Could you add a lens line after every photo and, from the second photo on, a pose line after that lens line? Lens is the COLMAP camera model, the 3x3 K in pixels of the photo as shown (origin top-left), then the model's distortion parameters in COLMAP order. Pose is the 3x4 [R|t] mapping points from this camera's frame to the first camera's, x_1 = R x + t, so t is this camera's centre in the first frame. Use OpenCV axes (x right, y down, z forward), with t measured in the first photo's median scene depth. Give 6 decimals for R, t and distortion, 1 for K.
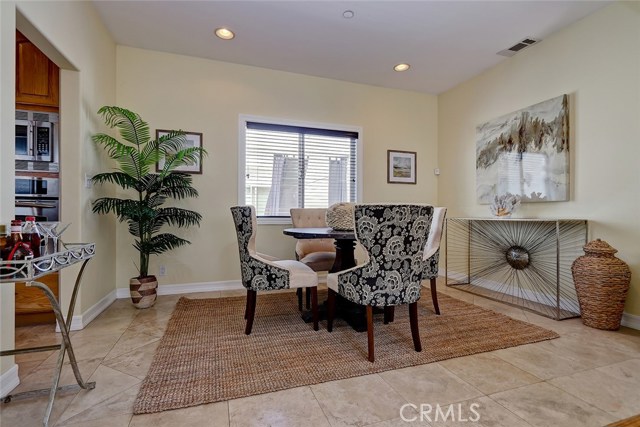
lens RADIAL K [[301.8, 0, 317.8], [0, 301.8, 213.8], [0, 0, 1]] dist [0.001355, -0.000152]
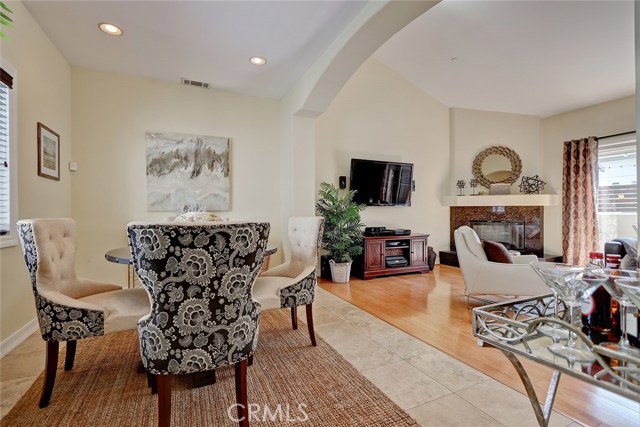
lens RADIAL K [[295.1, 0, 320.0], [0, 295.1, 213.5], [0, 0, 1]] dist [-0.000849, -0.000397]
pose [[-0.109357, -0.003423, 0.993997, -0.620277], [0.003135, 0.999988, 0.003788, -0.031867], [-0.993998, 0.003530, -0.109345, 0.679990]]
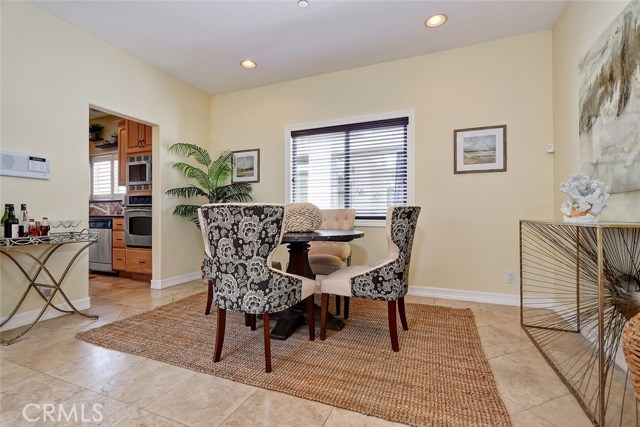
lens RADIAL K [[300.8, 0, 317.5], [0, 300.8, 211.7], [0, 0, 1]] dist [-0.001046, 0.000015]
pose [[0.743546, -0.012179, -0.668574, 0.671530], [0.004805, 0.999906, -0.012870, 0.002348], [0.668668, 0.006357, 0.743534, 0.291640]]
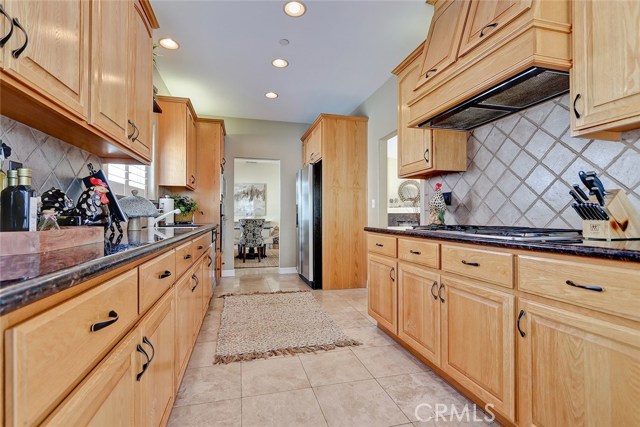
lens RADIAL K [[295.1, 0, 320.0], [0, 295.1, 213.5], [0, 0, 1]] dist [-0.000849, -0.000397]
pose [[0.064398, 0.006232, 0.997905, -2.285688], [-0.001625, 0.999980, -0.006140, -0.043005], [-0.997923, -0.001226, 0.064407, 0.168252]]
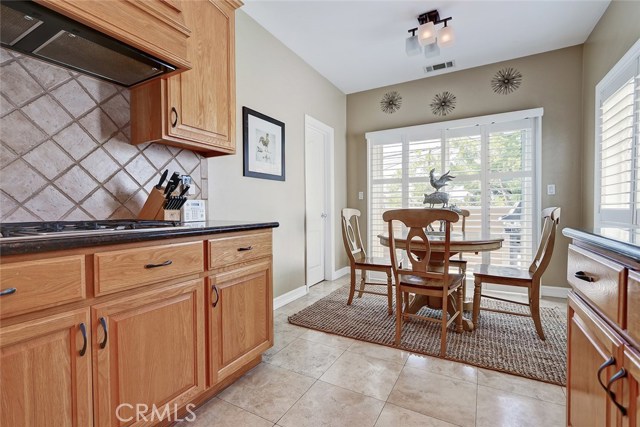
lens RADIAL K [[298.3, 0, 309.9], [0, 298.3, 213.3], [0, 0, 1]] dist [-0.000285, -0.000140]
pose [[-0.752910, 0.014241, -0.657969, -1.667807], [0.004556, 0.999855, 0.016427, -0.037964], [0.658107, 0.009370, -0.752866, 0.385208]]
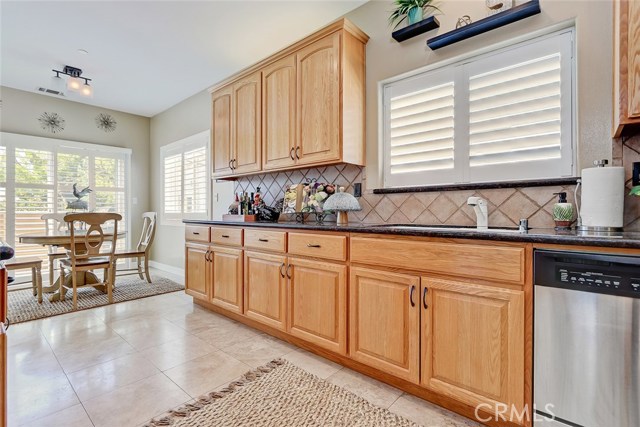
lens RADIAL K [[300.8, 0, 317.5], [0, 300.8, 211.7], [0, 0, 1]] dist [-0.001046, 0.000015]
pose [[0.497807, -0.001141, -0.867287, -0.995005], [0.003242, 0.999995, 0.000545, -0.037307], [0.867282, -0.003083, 0.497808, 0.191719]]
